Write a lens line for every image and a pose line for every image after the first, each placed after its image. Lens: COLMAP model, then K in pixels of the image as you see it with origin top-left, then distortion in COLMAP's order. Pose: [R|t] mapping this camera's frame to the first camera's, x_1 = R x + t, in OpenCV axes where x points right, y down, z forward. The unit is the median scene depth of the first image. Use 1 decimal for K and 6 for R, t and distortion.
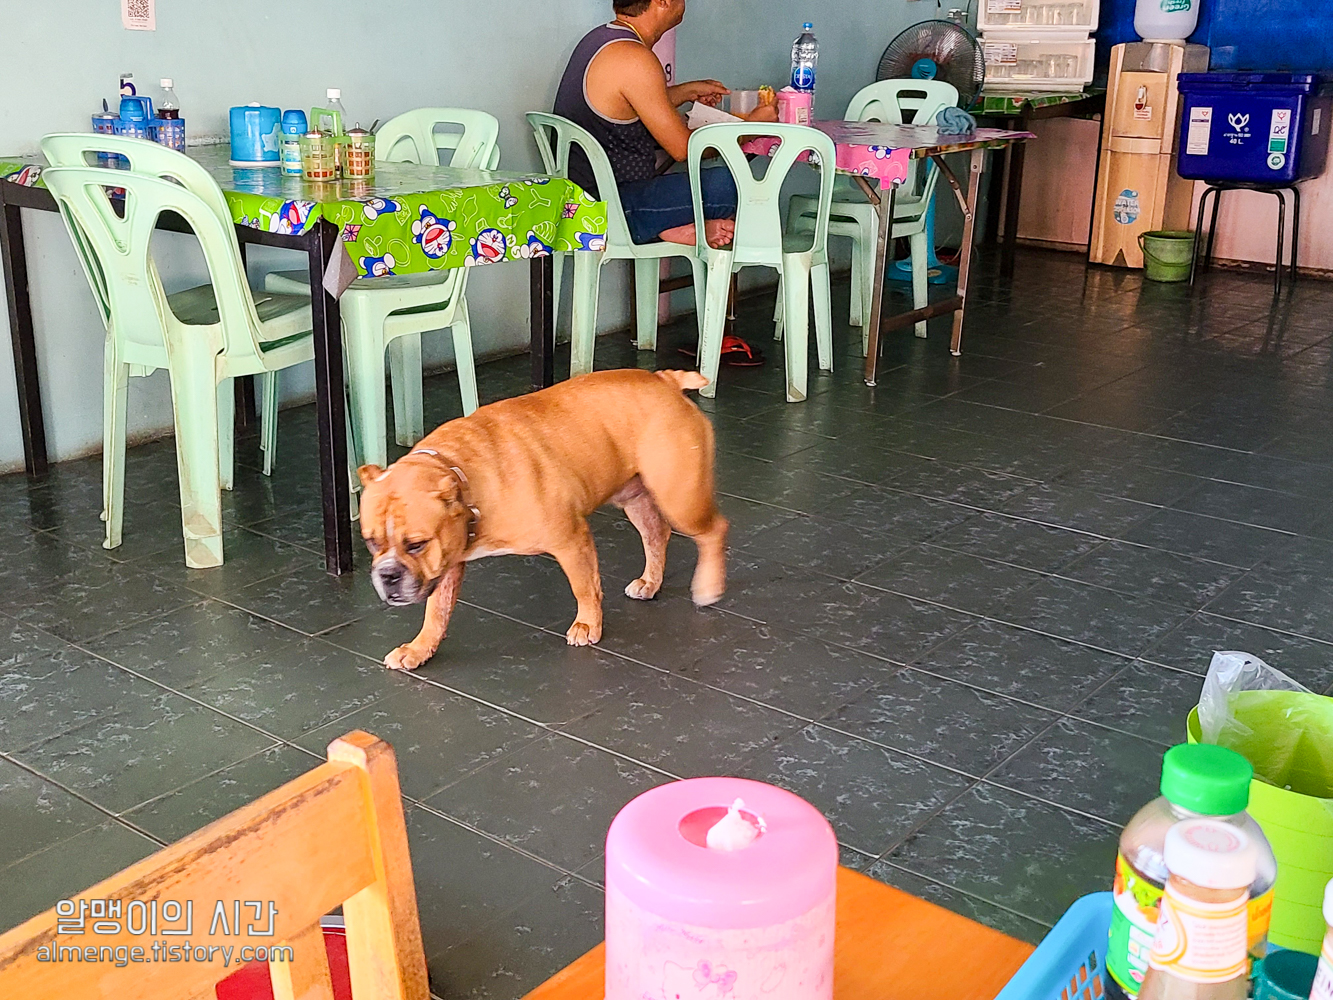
lens RADIAL K [[1539.1, 0, 643.2], [0, 1539.1, 454.5], [0, 0, 1]] dist [0.039657, 0.023465]
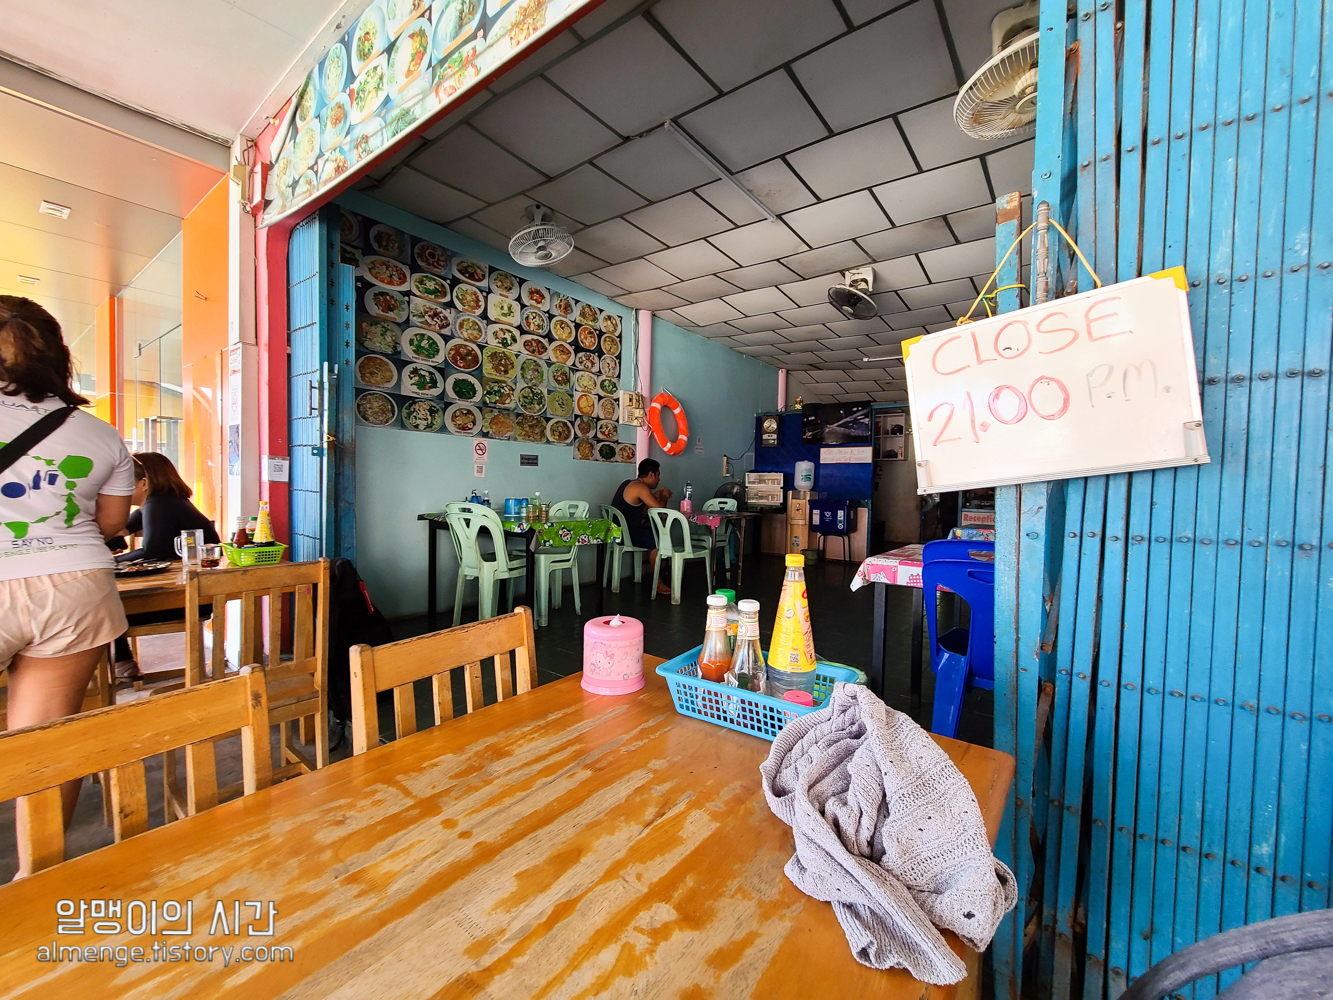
lens RADIAL K [[540.0, 0, 666.5], [0, 540.0, 500.0], [0, 0, 1]] dist [0.010010, -0.000223]
pose [[0.999477, 0.006783, 0.031613, 0.020491], [0.001690, 0.965453, -0.260572, 0.044599], [-0.032288, 0.260490, 0.964937, -0.059898]]
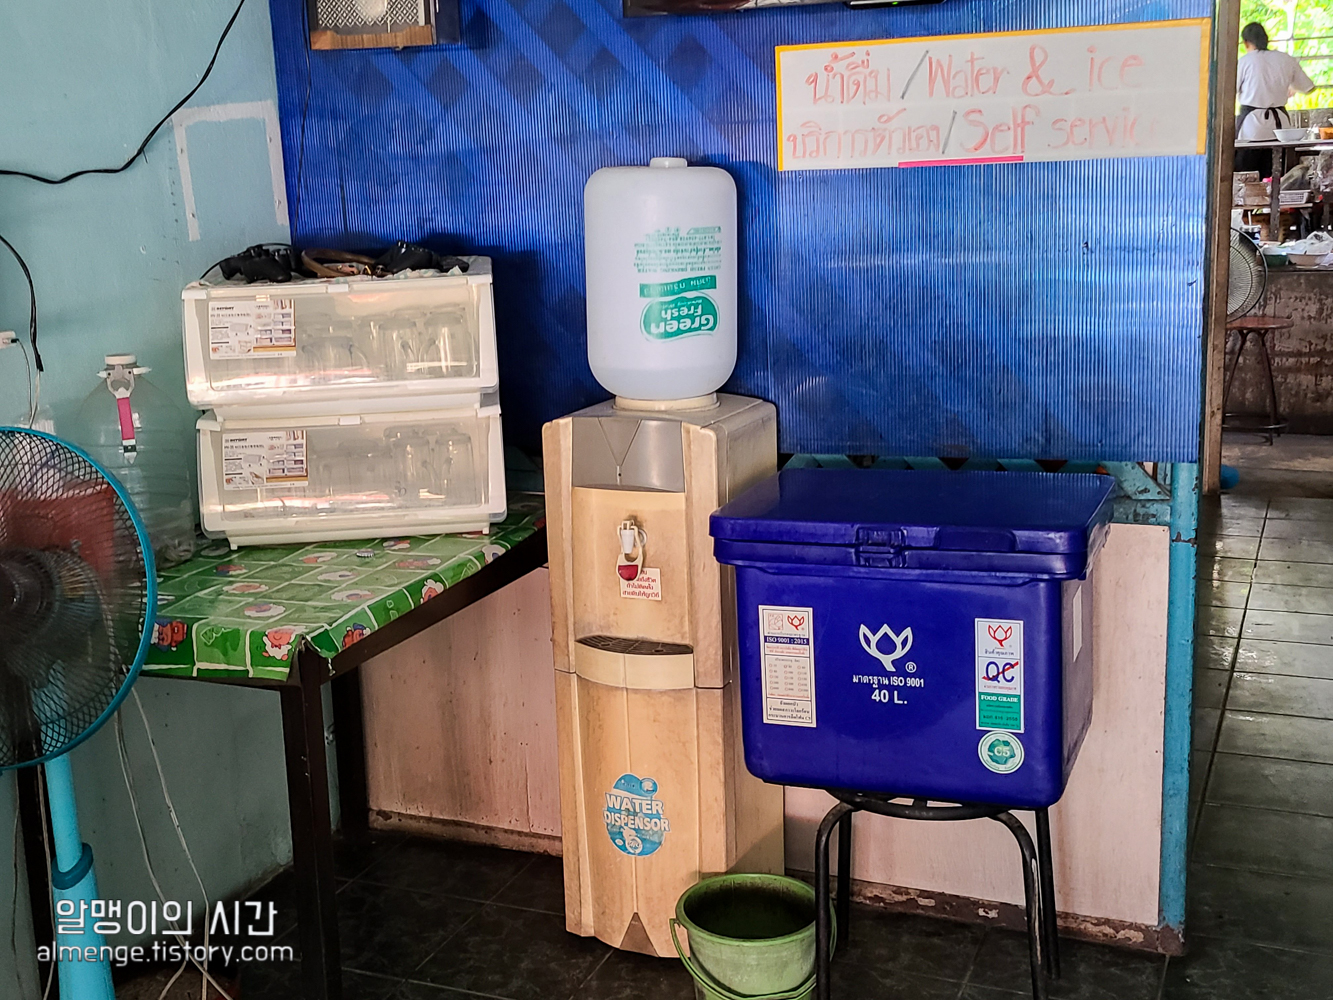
lens RADIAL K [[1539.1, 0, 643.2], [0, 1539.1, 454.5], [0, 0, 1]] dist [0.039657, 0.023465]
pose [[0.958534, -0.106341, 0.264395, 0.242848], [0.128619, 0.989334, -0.068378, -0.245160], [-0.254303, 0.099549, 0.961987, 0.675394]]
